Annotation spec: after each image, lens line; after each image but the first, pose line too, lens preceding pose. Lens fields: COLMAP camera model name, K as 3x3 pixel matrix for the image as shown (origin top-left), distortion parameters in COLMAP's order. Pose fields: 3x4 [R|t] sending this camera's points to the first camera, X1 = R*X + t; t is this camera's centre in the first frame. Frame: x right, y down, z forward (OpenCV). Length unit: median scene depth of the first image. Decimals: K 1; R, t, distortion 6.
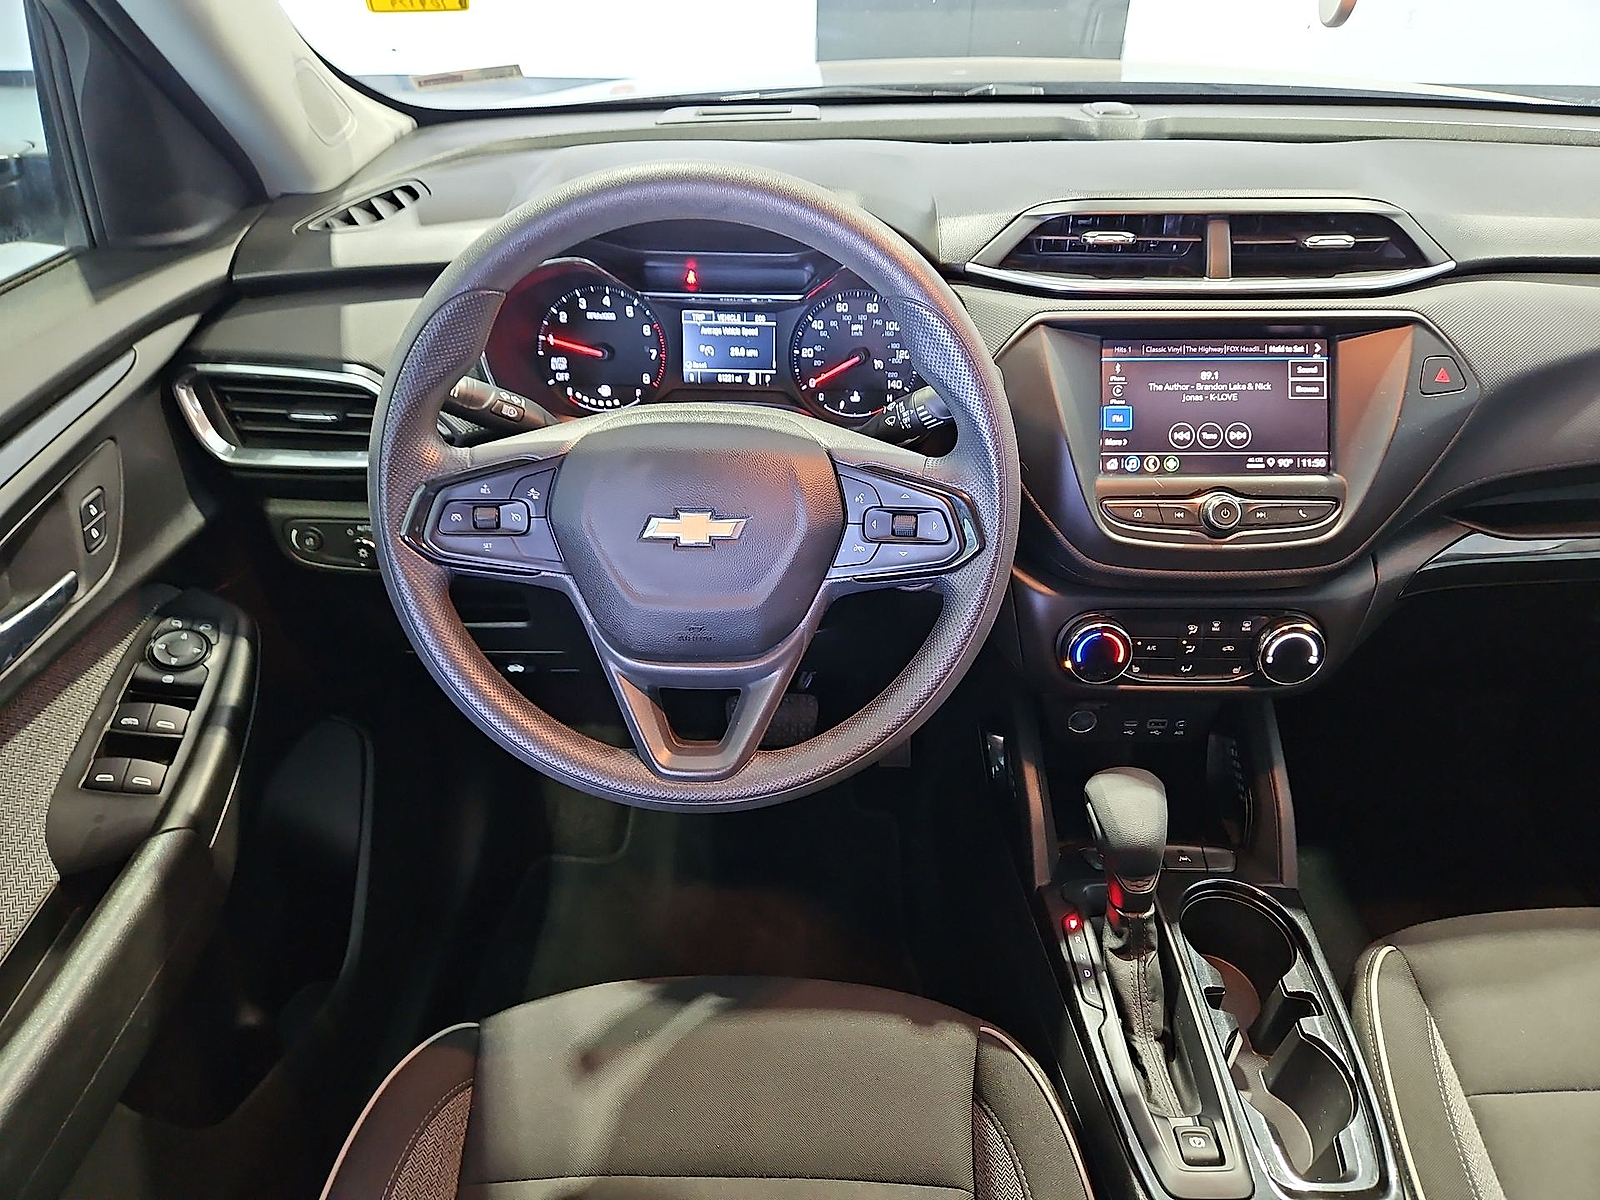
lens RADIAL K [[1111.4, 0, 806.8], [0, 1111.4, 581.5], [0, 0, 1]] dist [0.100367, -0.161370]
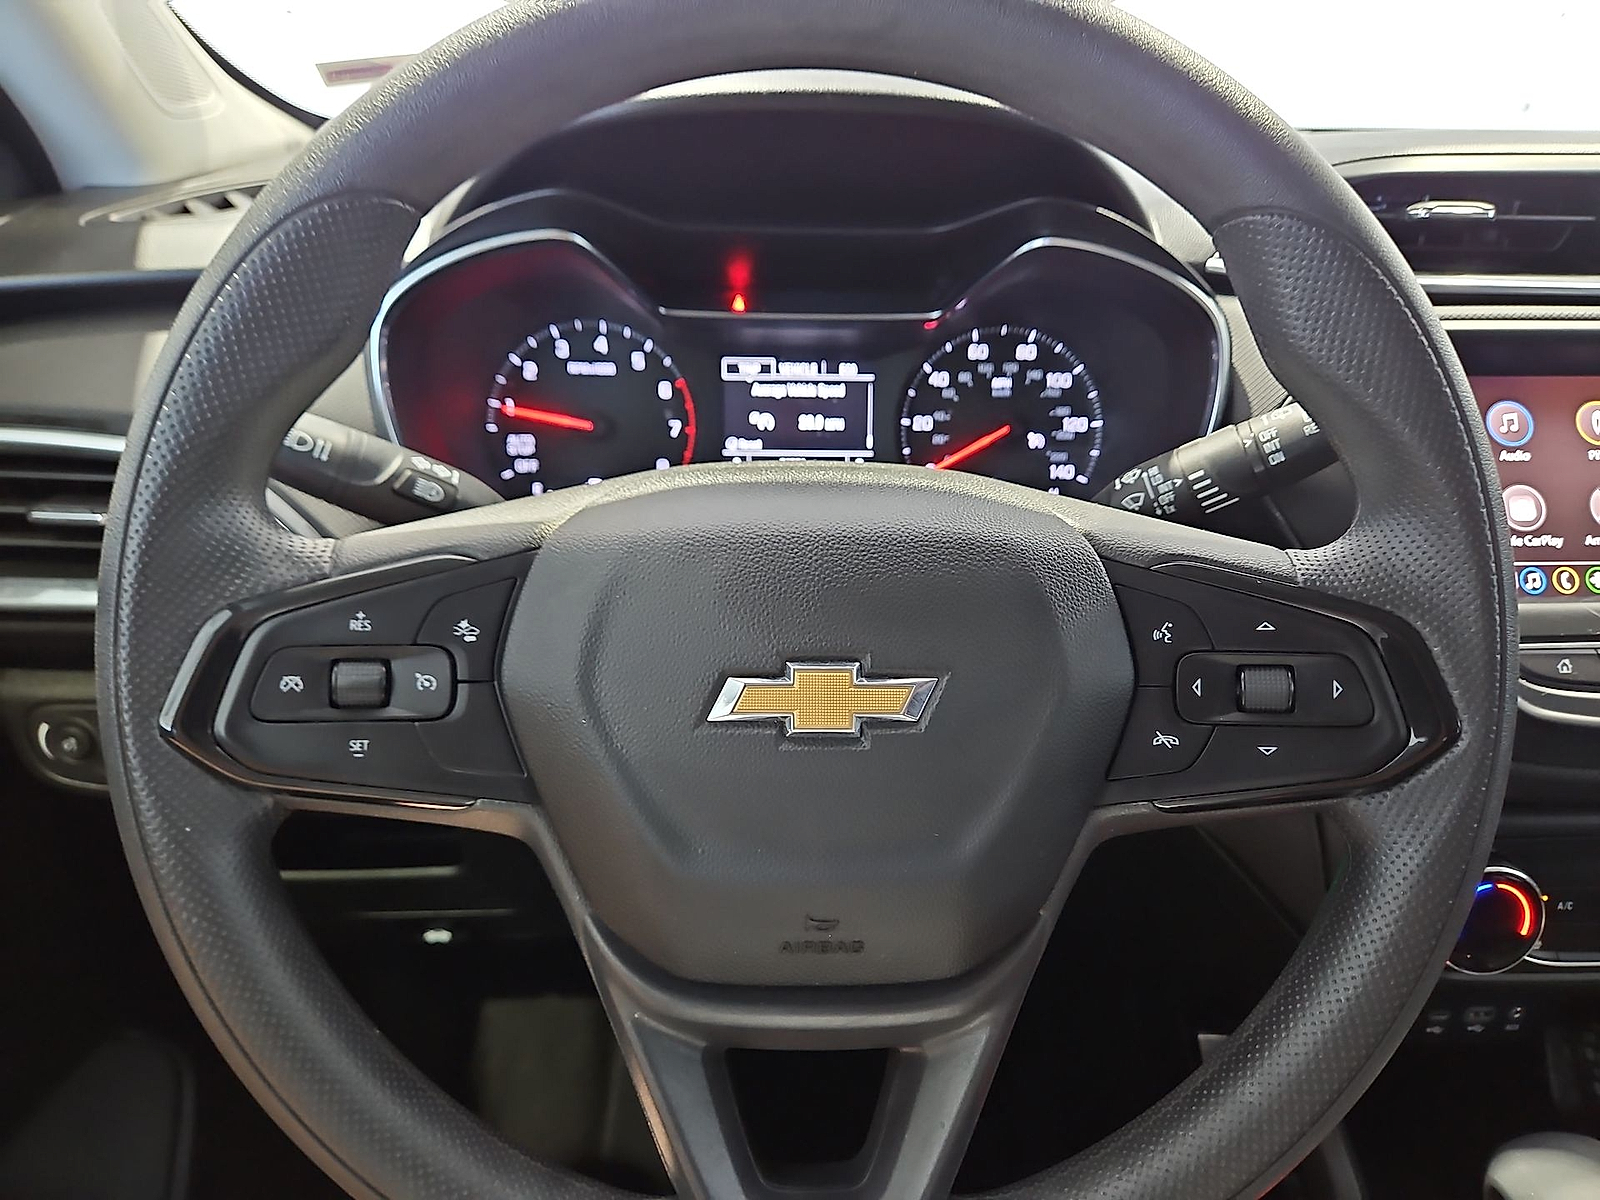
lens RADIAL K [[1111.4, 0, 806.8], [0, 1111.4, 581.5], [0, 0, 1]] dist [0.100367, -0.161370]
pose [[0.998914, -0.011684, 0.045099, -0.099499], [0.019156, 0.985432, -0.168989, -0.014089], [-0.042467, 0.169670, 0.984586, 0.427670]]
